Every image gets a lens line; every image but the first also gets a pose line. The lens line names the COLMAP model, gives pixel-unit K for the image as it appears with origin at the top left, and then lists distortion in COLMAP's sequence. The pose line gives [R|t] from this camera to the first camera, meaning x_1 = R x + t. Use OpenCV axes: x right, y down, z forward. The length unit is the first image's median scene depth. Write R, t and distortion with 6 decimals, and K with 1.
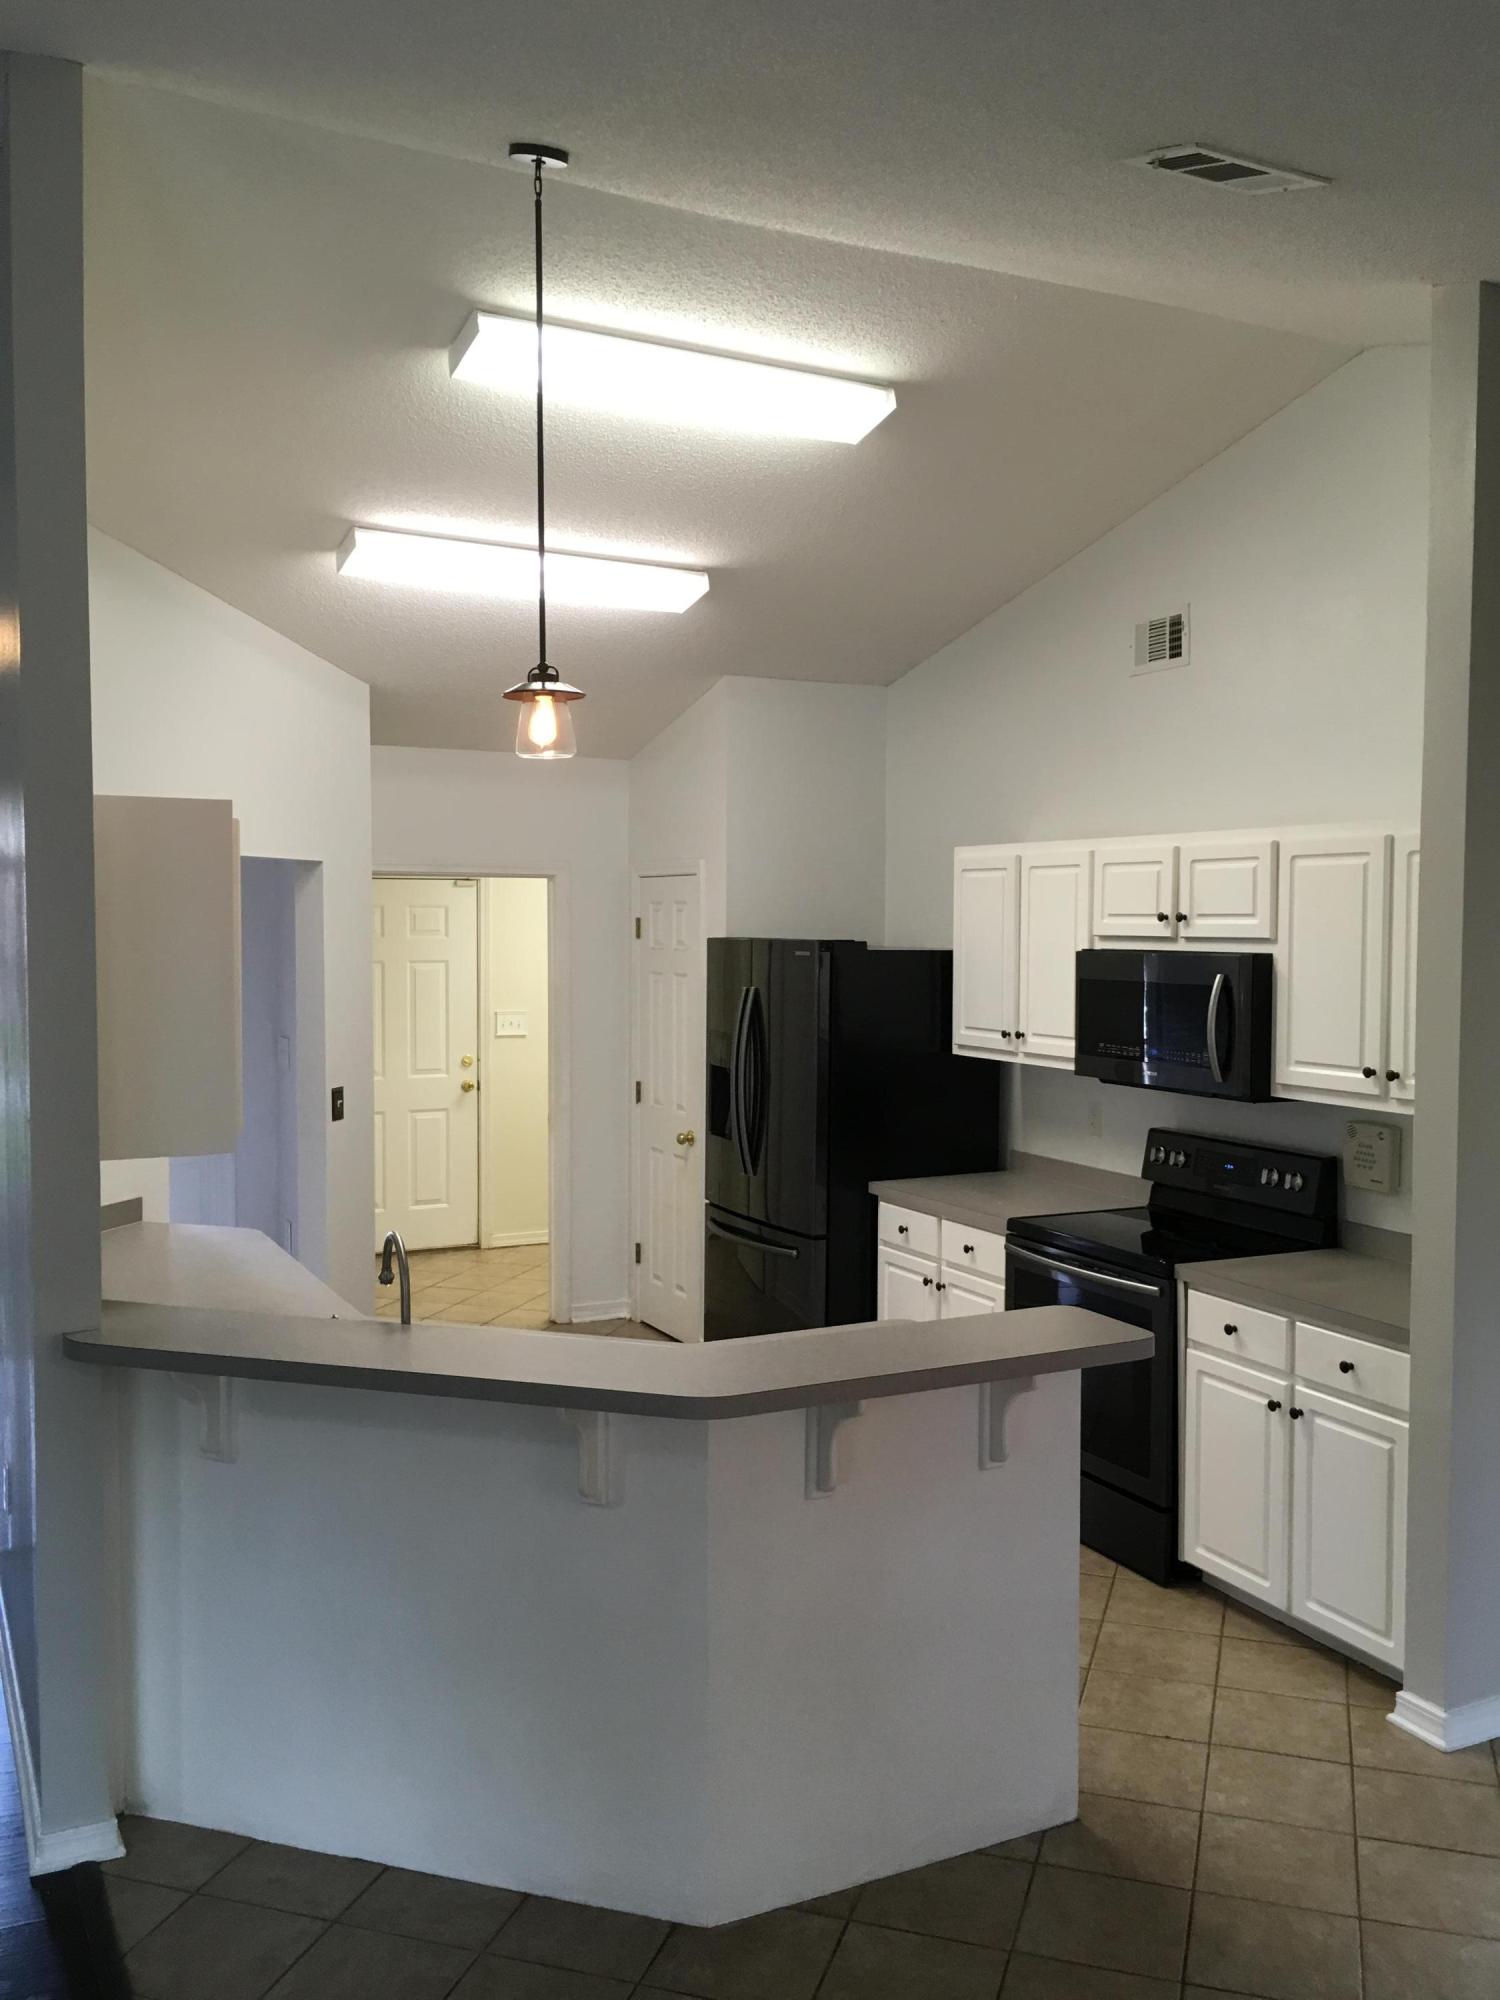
lens RADIAL K [[1702.7, 0, 759.1], [0, 1702.7, 992.3], [0, 0, 1]] dist [0.077038, -0.117905]
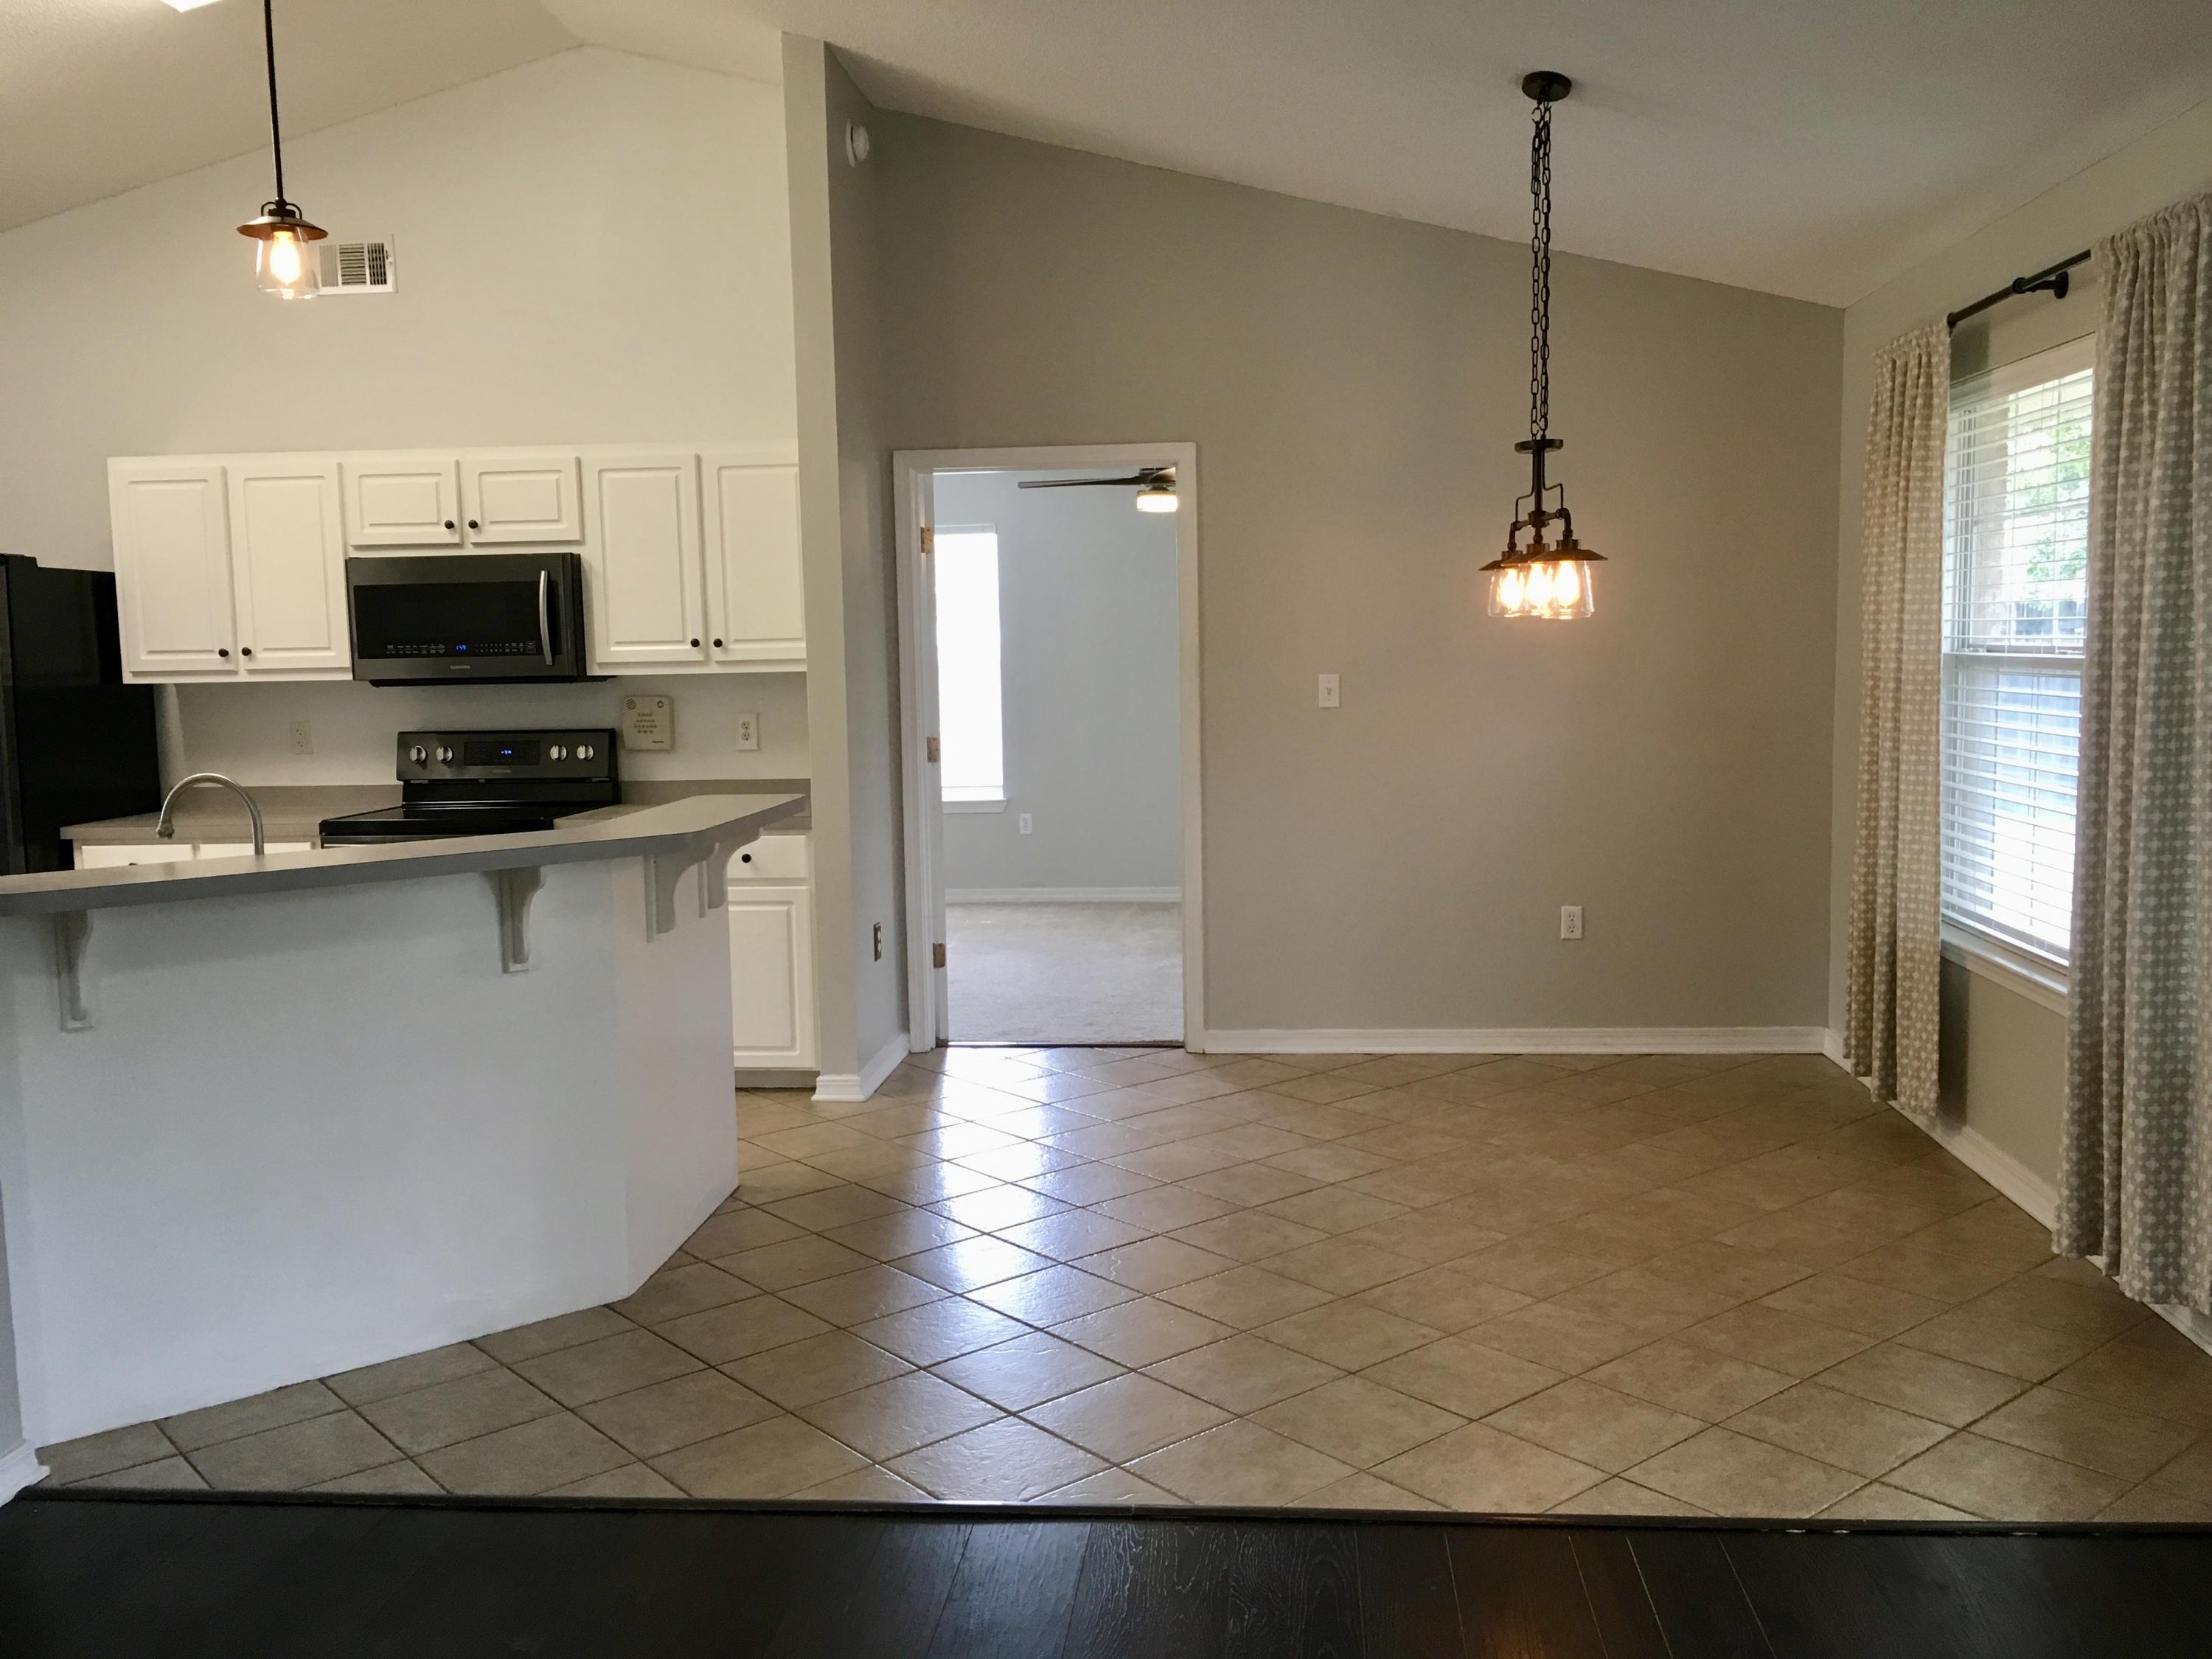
lens RADIAL K [[1883.2, 0, 1115.4], [0, 1883.2, 818.4], [0, 0, 1]] dist [0.077038, -0.117905]
pose [[0.529955, -0.095029, 0.842685, -0.541406], [0.061947, 0.995385, 0.073292, 0.074856], [-0.845760, 0.013360, 0.533396, -0.003955]]
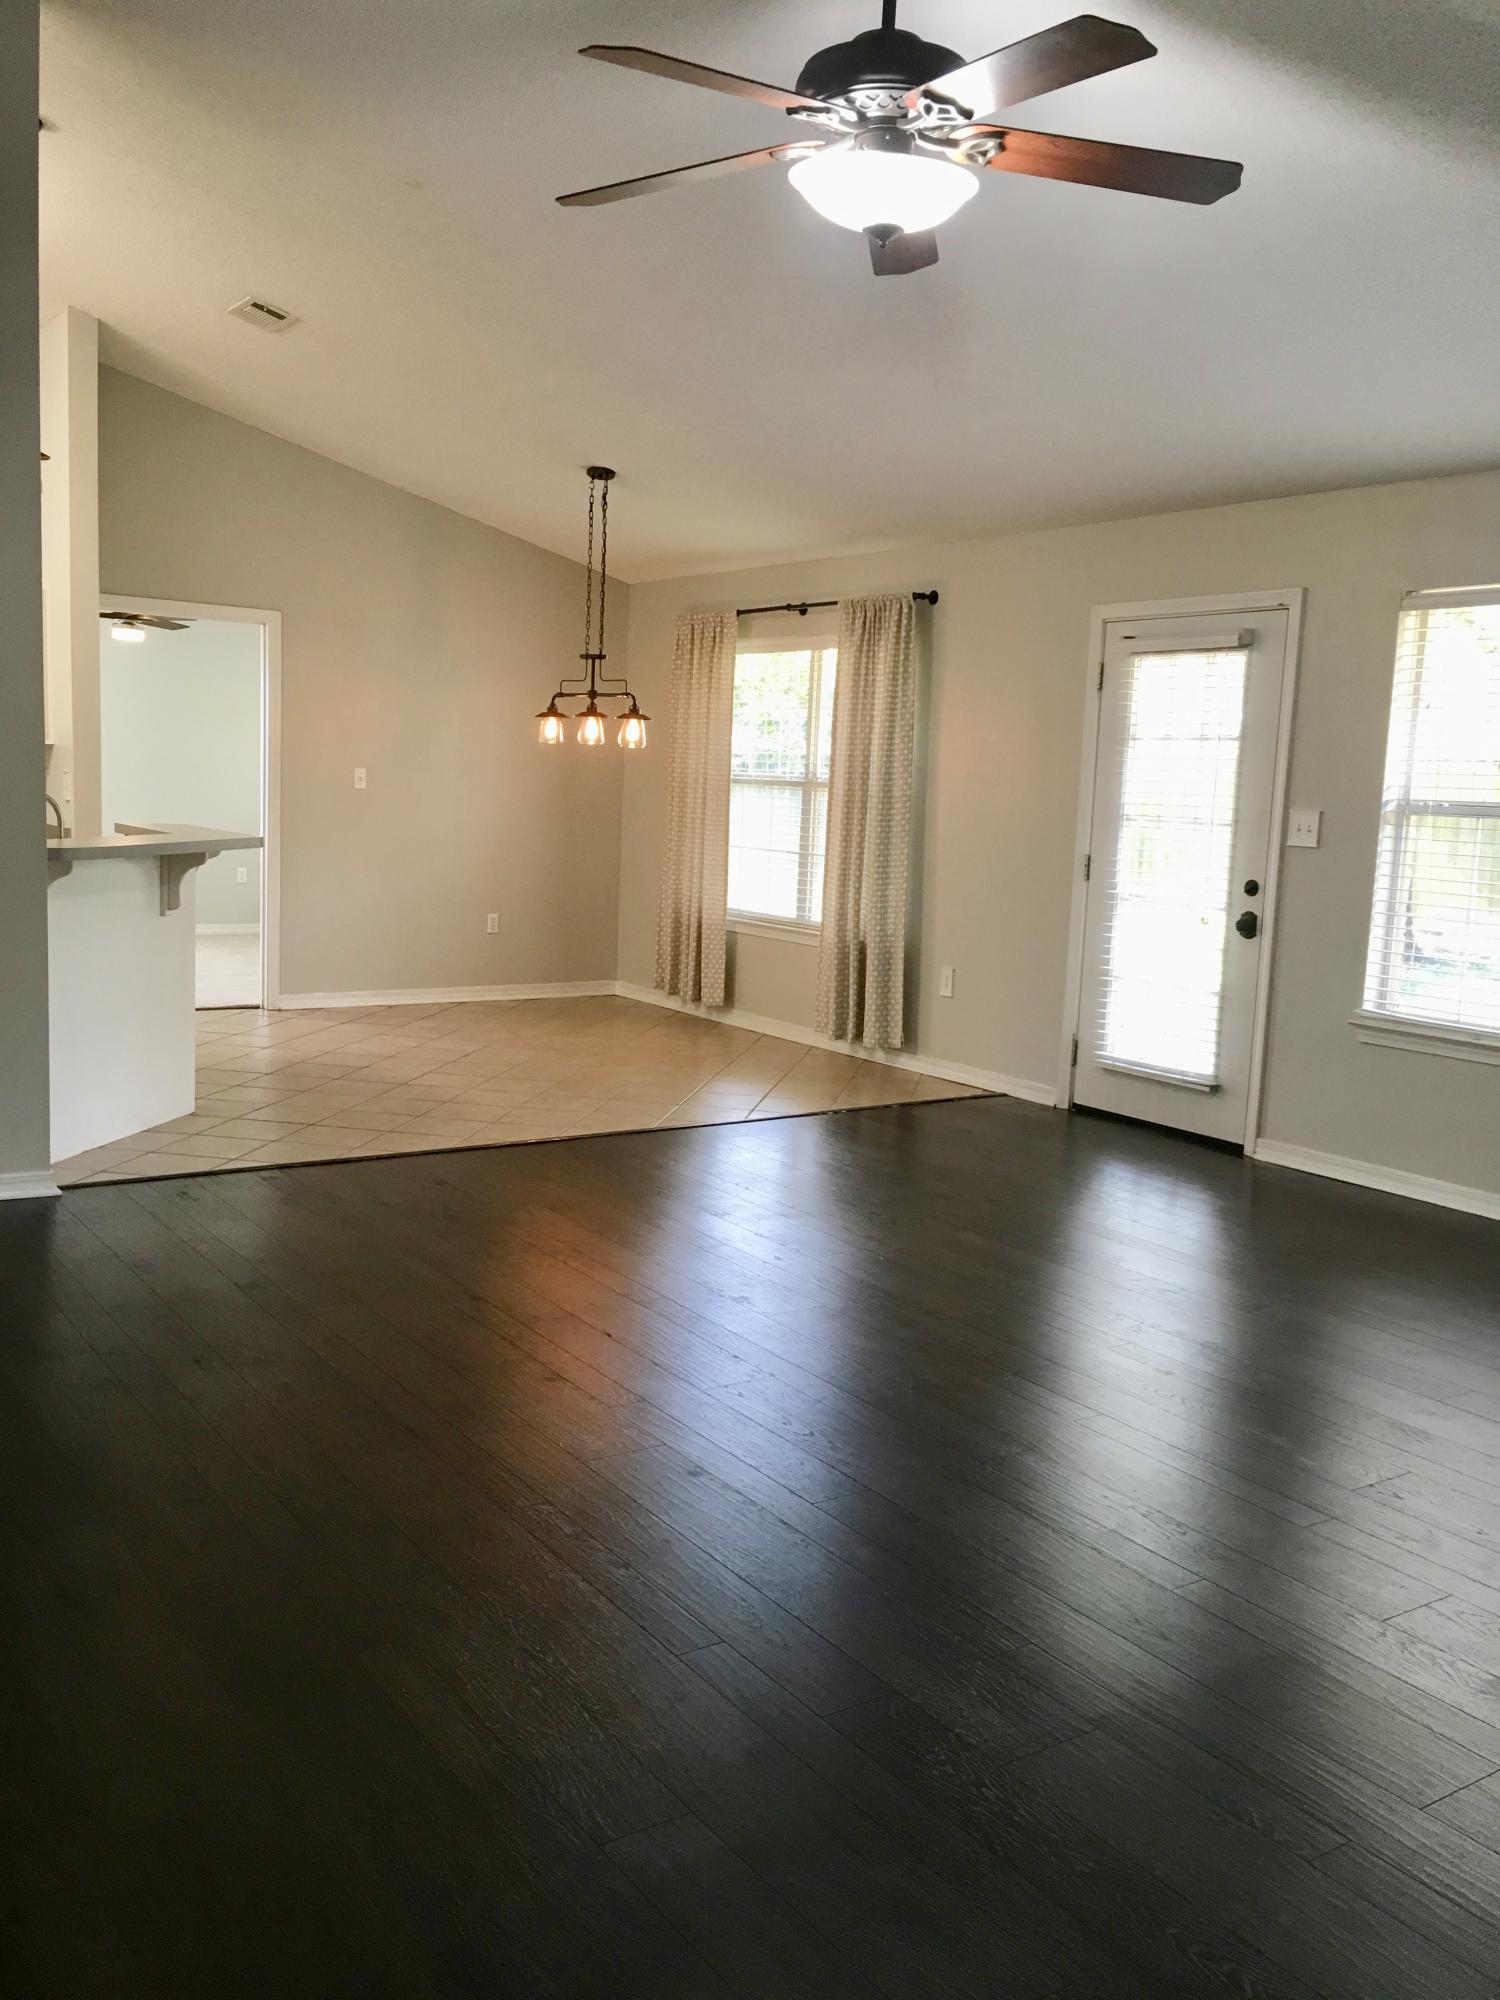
lens RADIAL K [[1702.7, 0, 761.8], [0, 1702.7, 1008.4], [0, 0, 1]] dist [0.077038, -0.117905]
pose [[-0.140188, -0.143833, 0.979622, -1.212110], [0.003251, 0.989320, 0.145722, 0.069502], [-0.990120, 0.023614, -0.138223, 0.343130]]
